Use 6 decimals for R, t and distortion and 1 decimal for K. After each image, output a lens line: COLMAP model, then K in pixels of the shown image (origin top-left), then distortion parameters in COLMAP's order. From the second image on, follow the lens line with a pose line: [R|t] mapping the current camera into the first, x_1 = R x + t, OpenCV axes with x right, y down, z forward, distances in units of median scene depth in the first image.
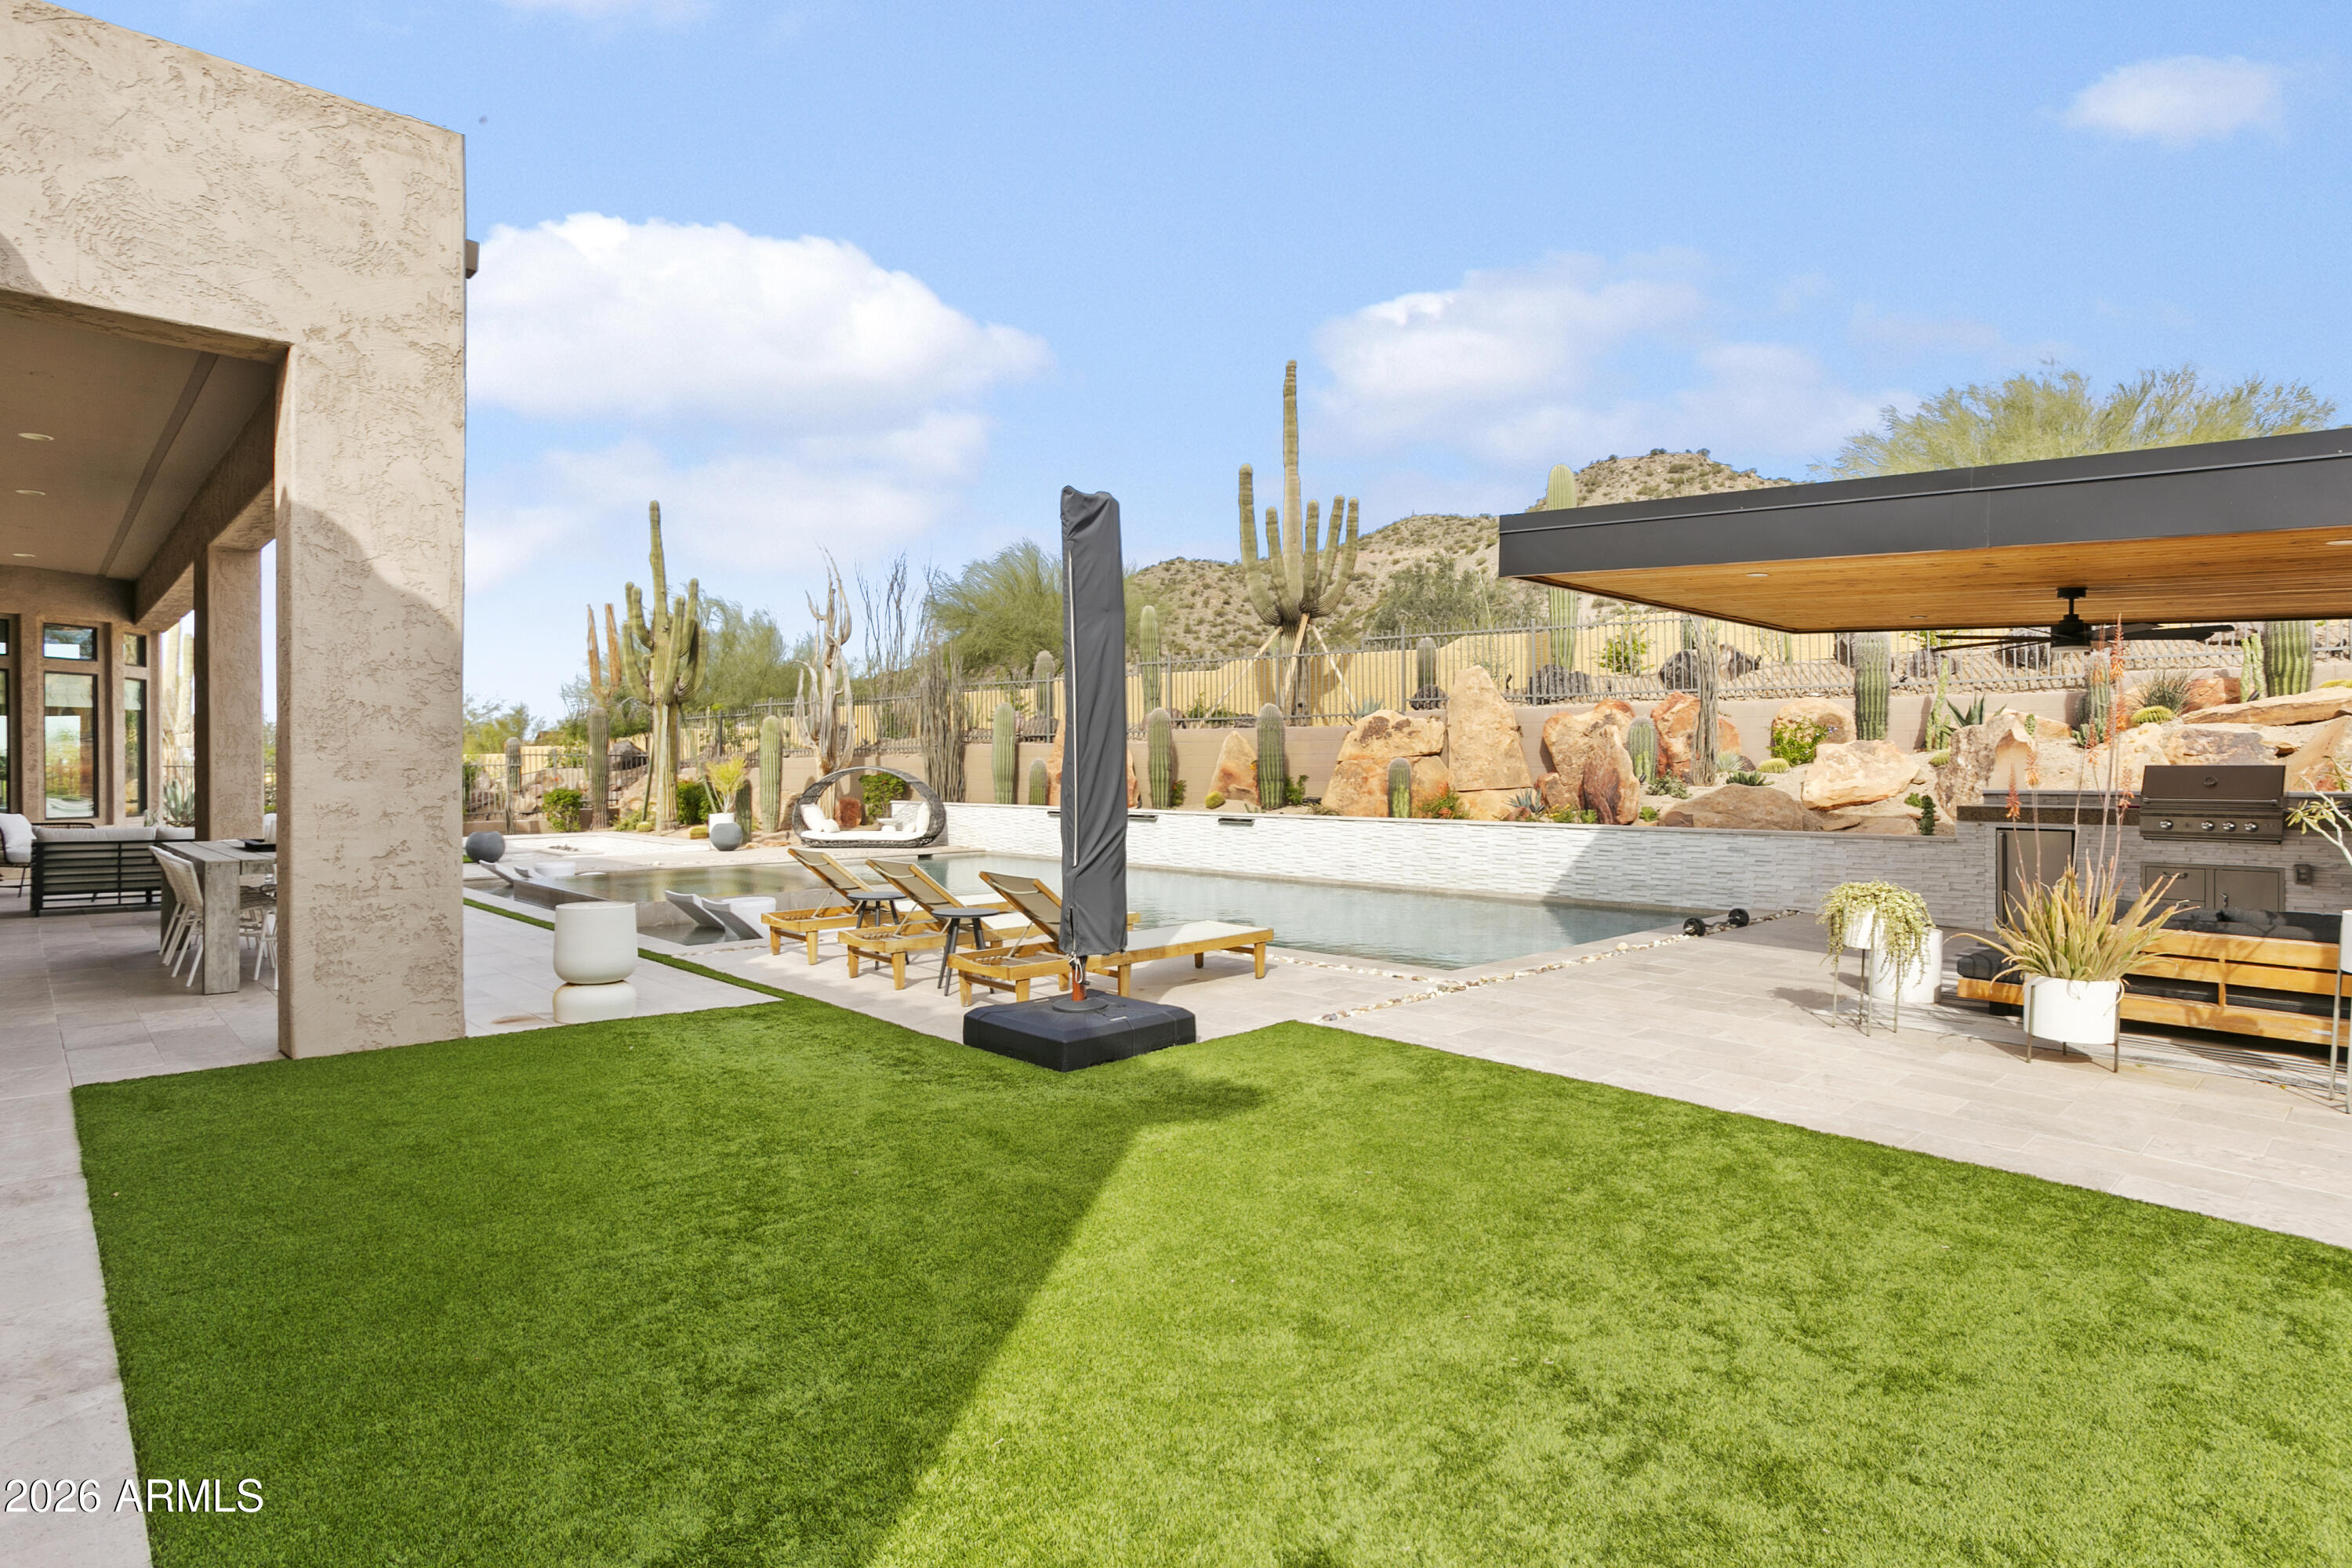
lens RADIAL K [[1245.3, 0, 1160.0], [0, 1245.3, 785.0], [0, 0, 1]] dist [-0.055568, -0.000418]
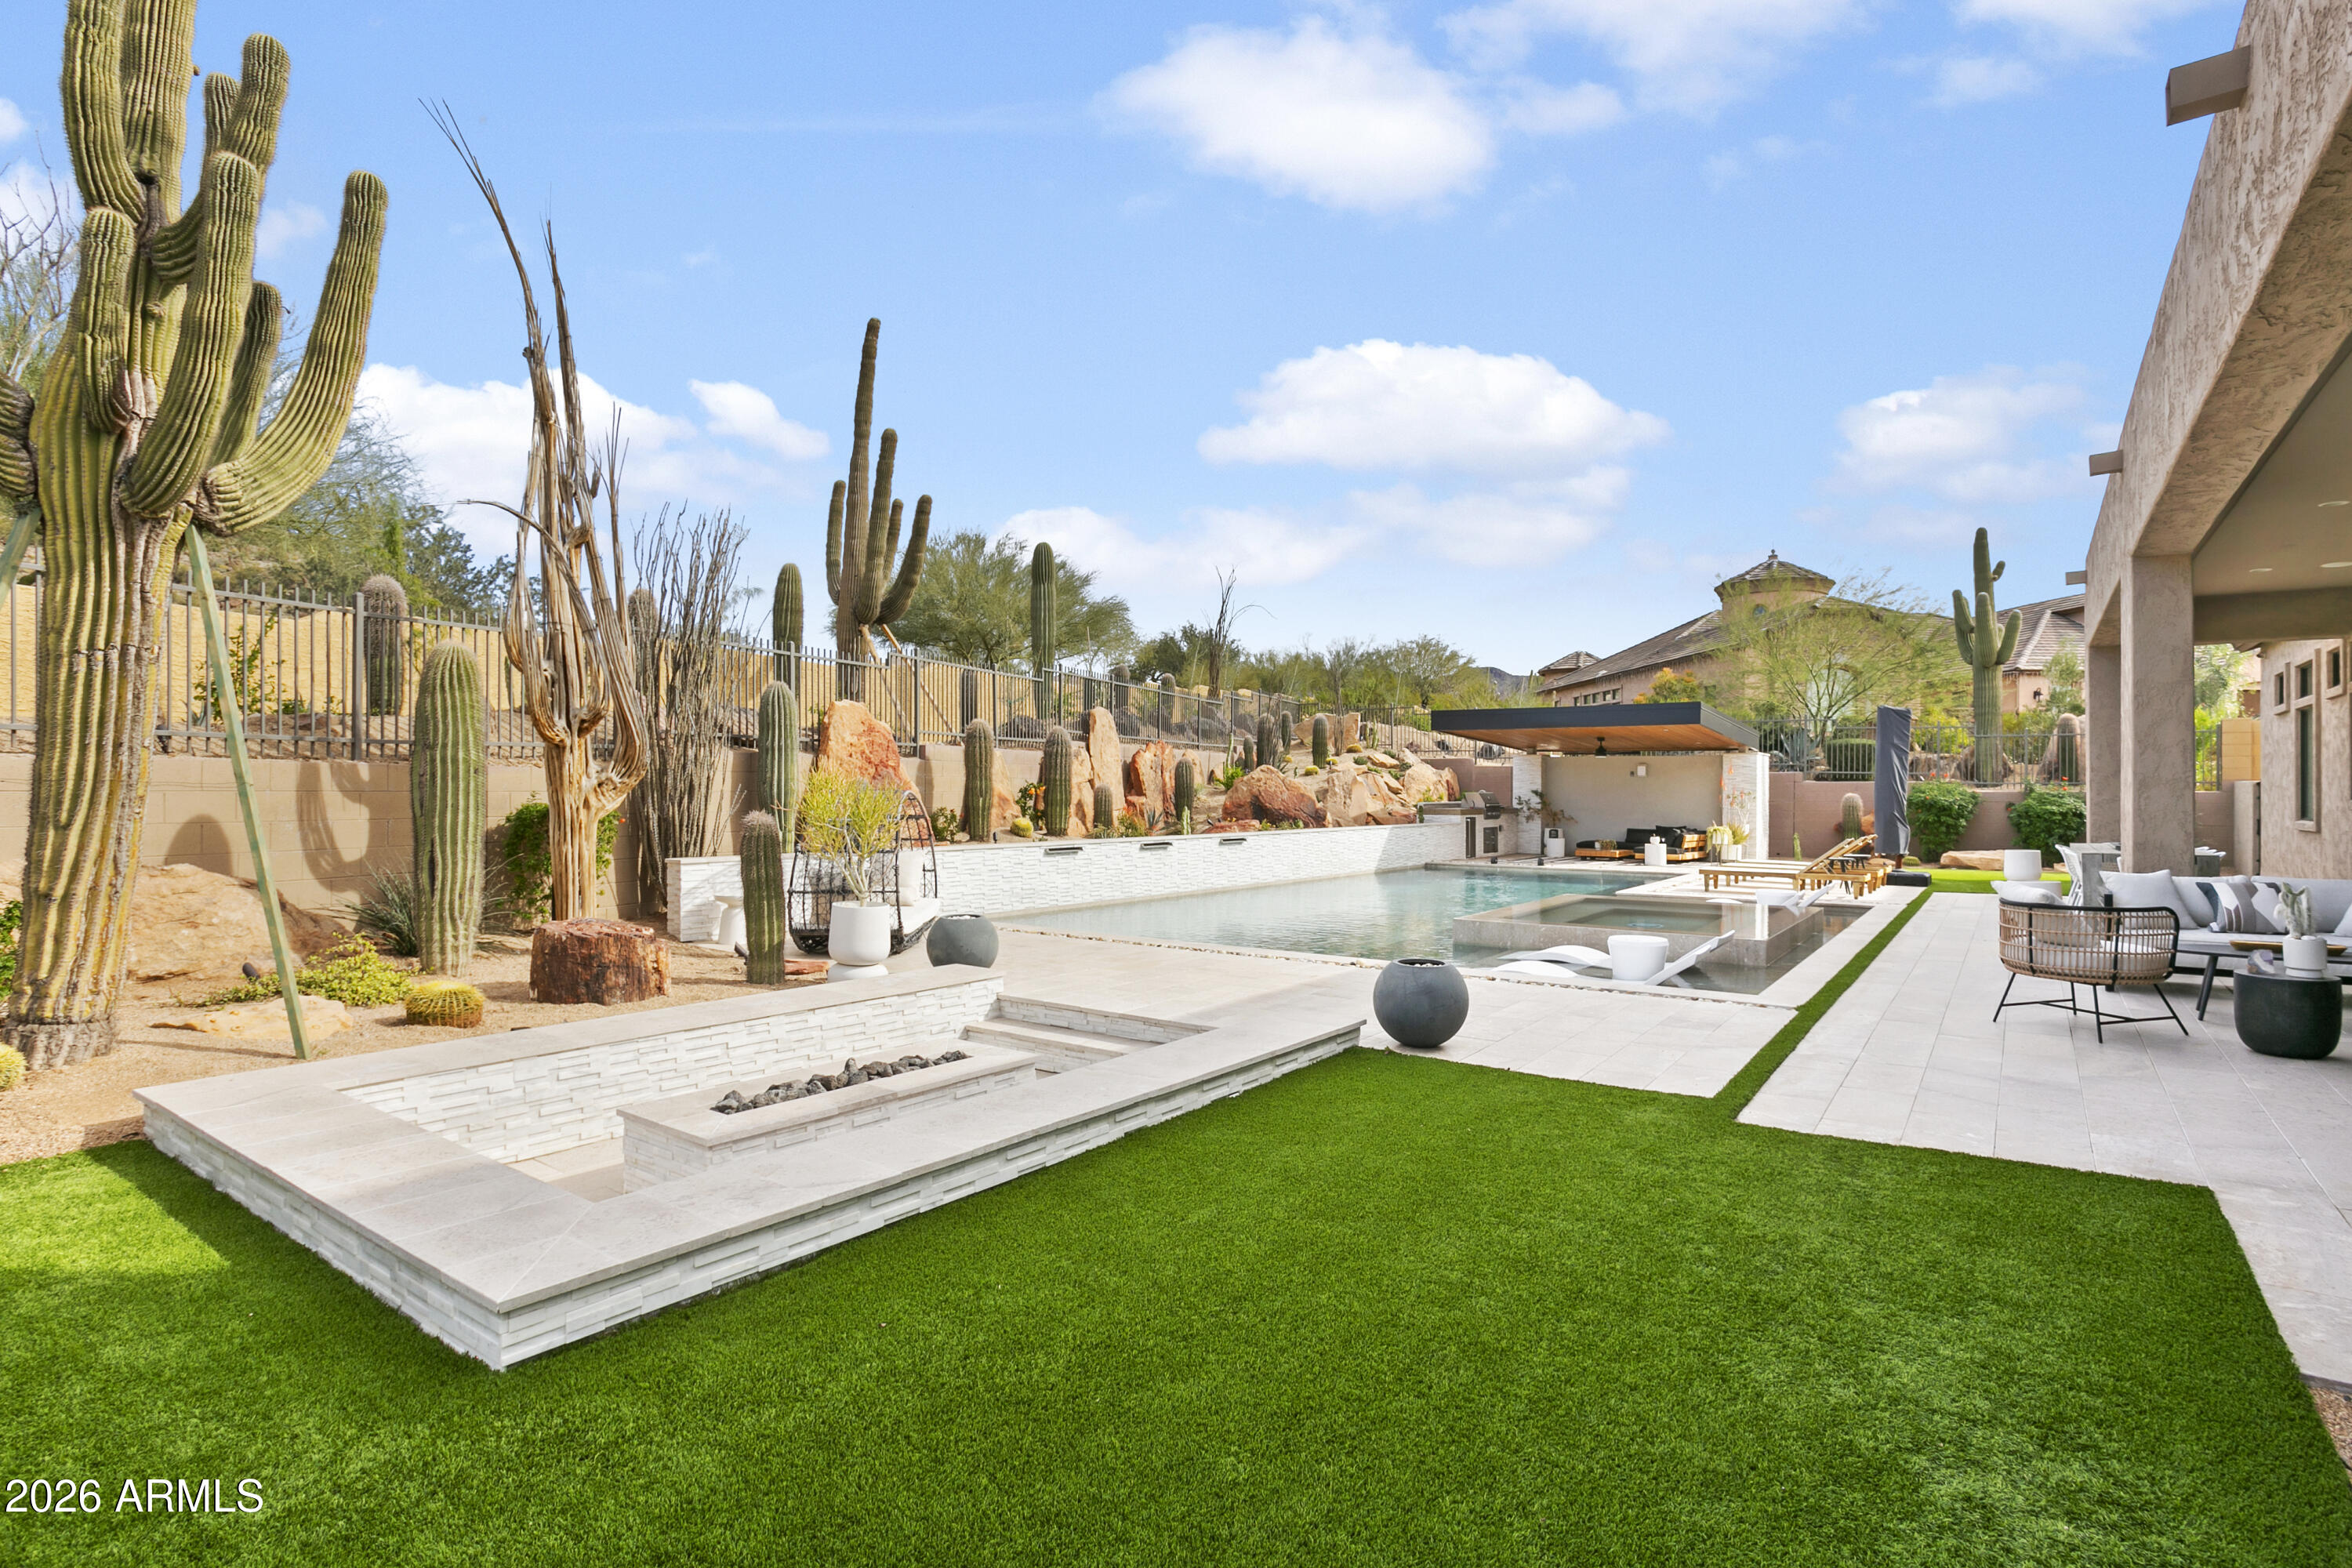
lens RADIAL K [[1203.3, 0, 1170.1], [0, 1203.3, 783.5], [0, 0, 1]] dist [-0.030671, 0.003827]
pose [[-0.186686, 0.006216, 0.982400, -0.837278], [0.009148, 0.999948, -0.004588, -0.015296], [-0.982377, 0.008130, -0.186733, 1.067406]]
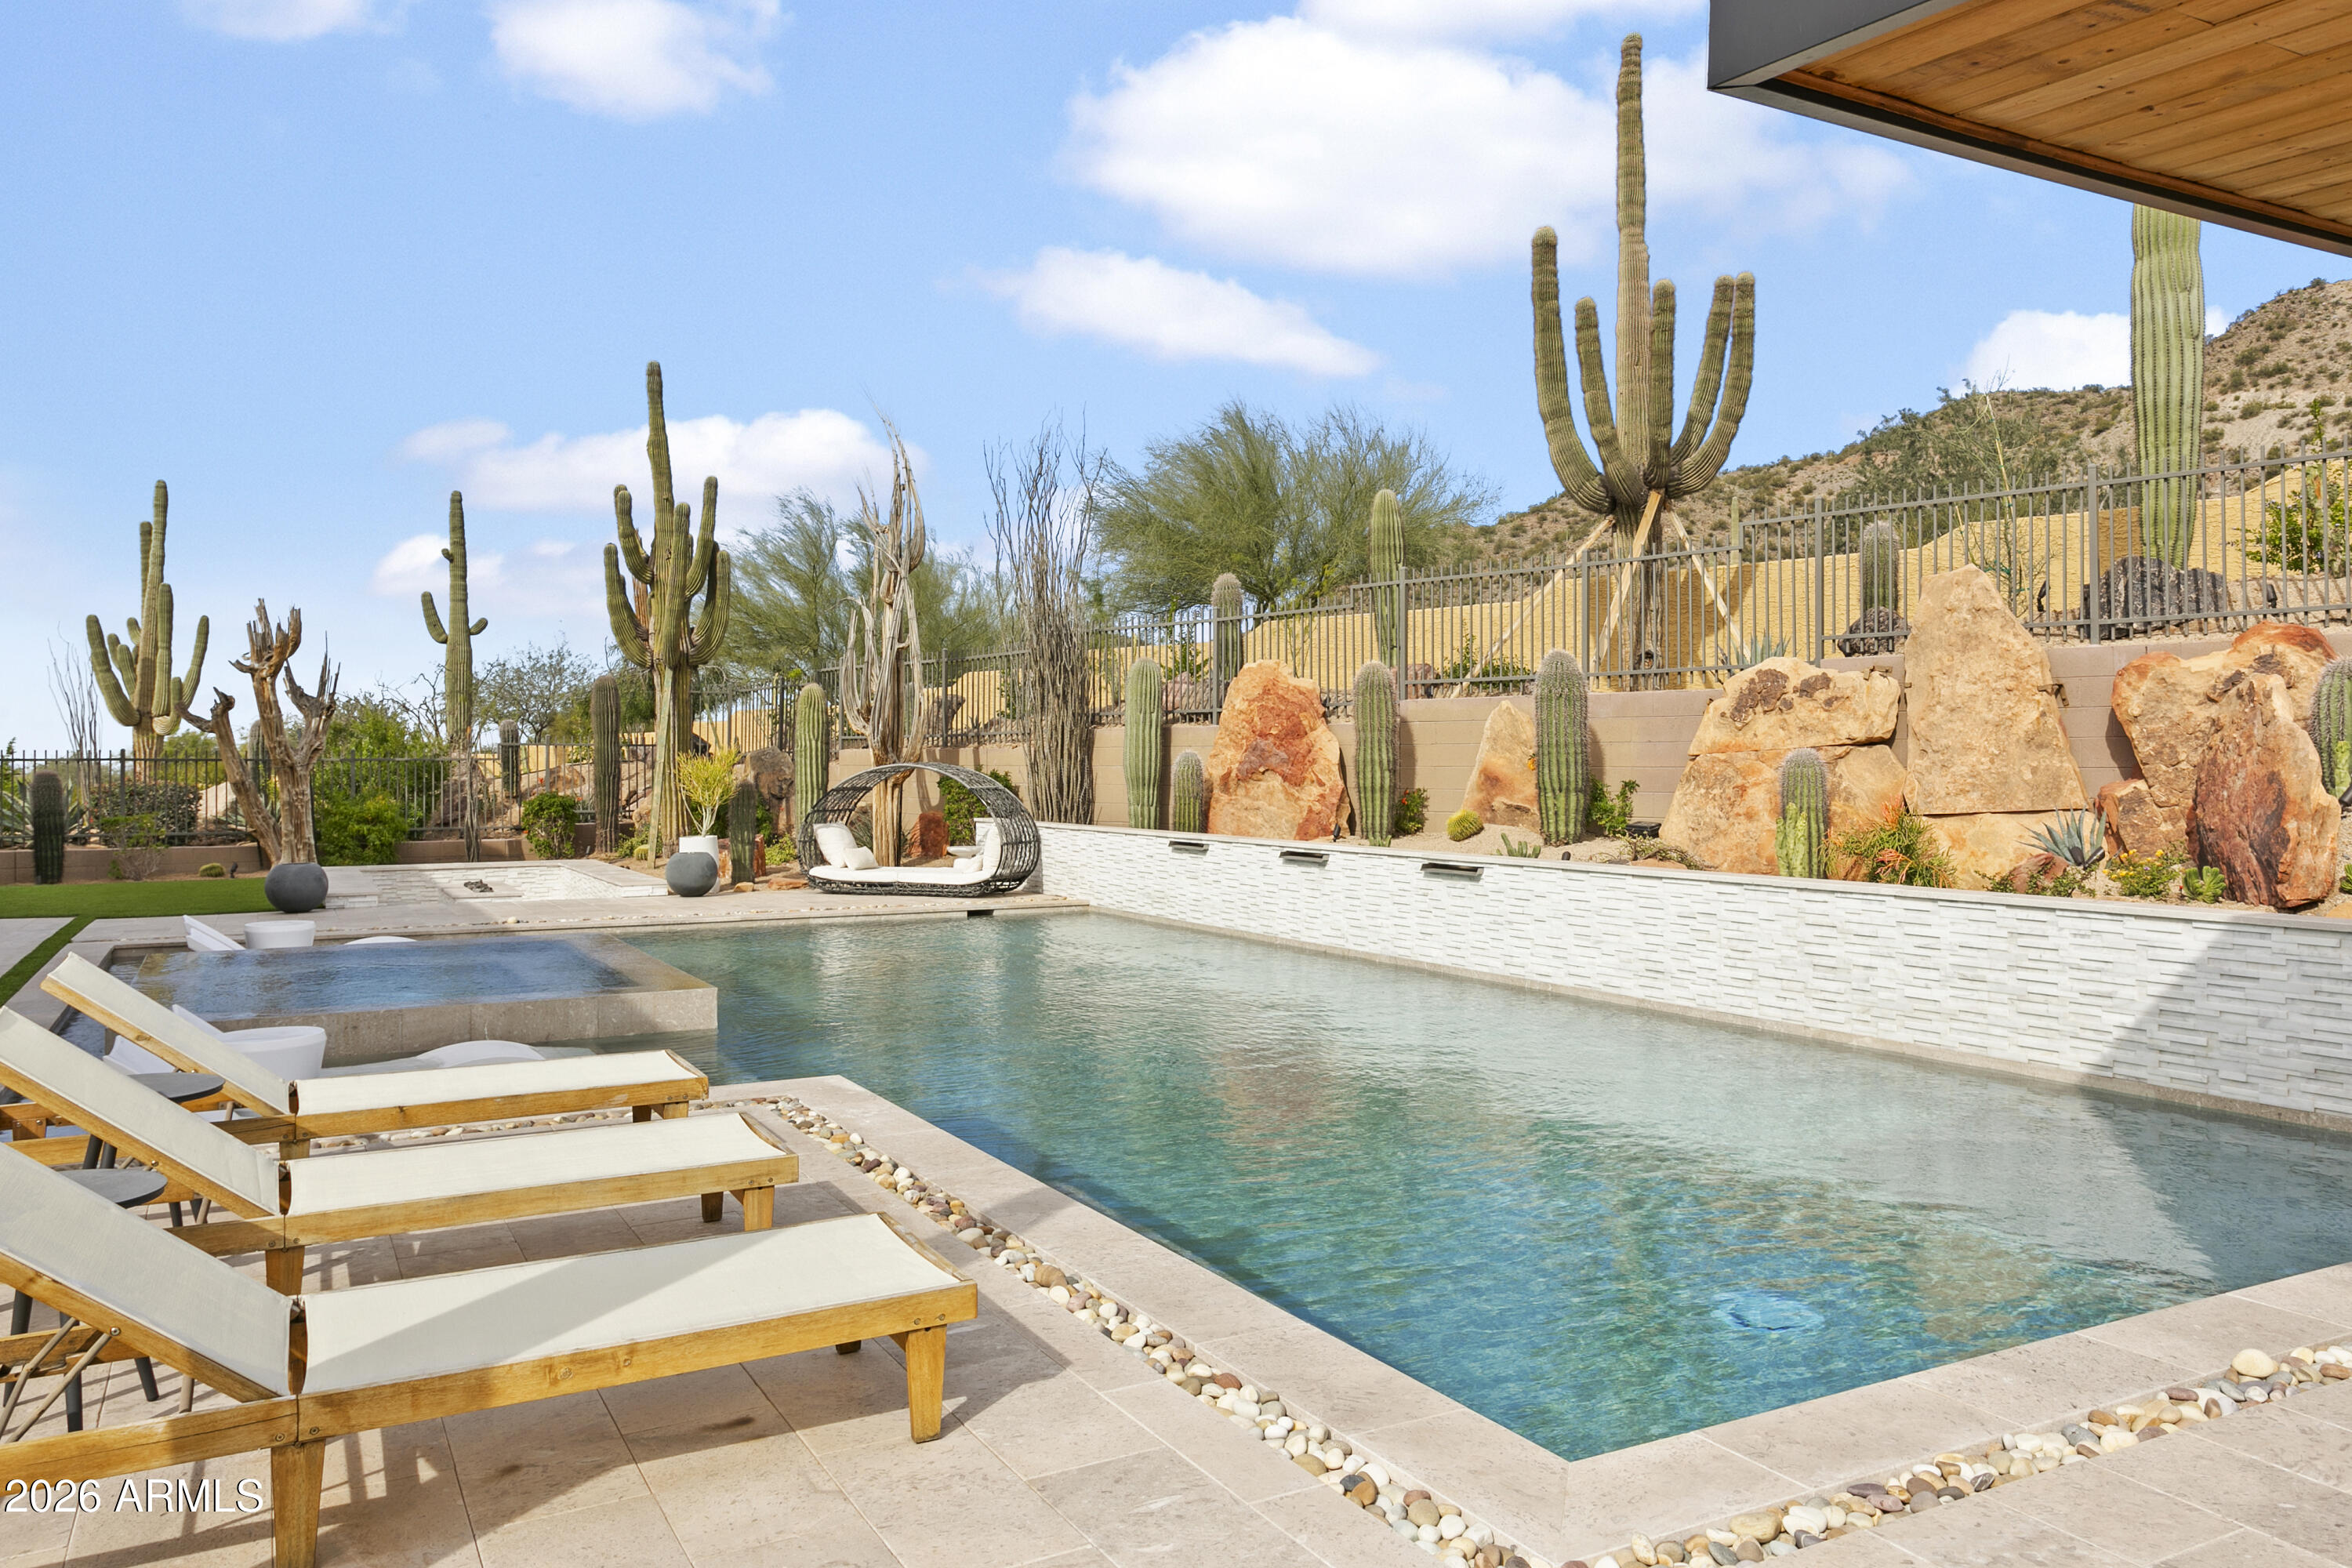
lens RADIAL K [[1671.1, 0, 1176.3], [0, 1671.1, 770.8], [0, 0, 1]] dist [-0.010600, 0.031644]
pose [[0.970087, 0.003185, -0.242736, 0.101210], [-0.005364, 0.999951, -0.008314, -0.005337], [0.242698, 0.009368, 0.970057, 0.249219]]
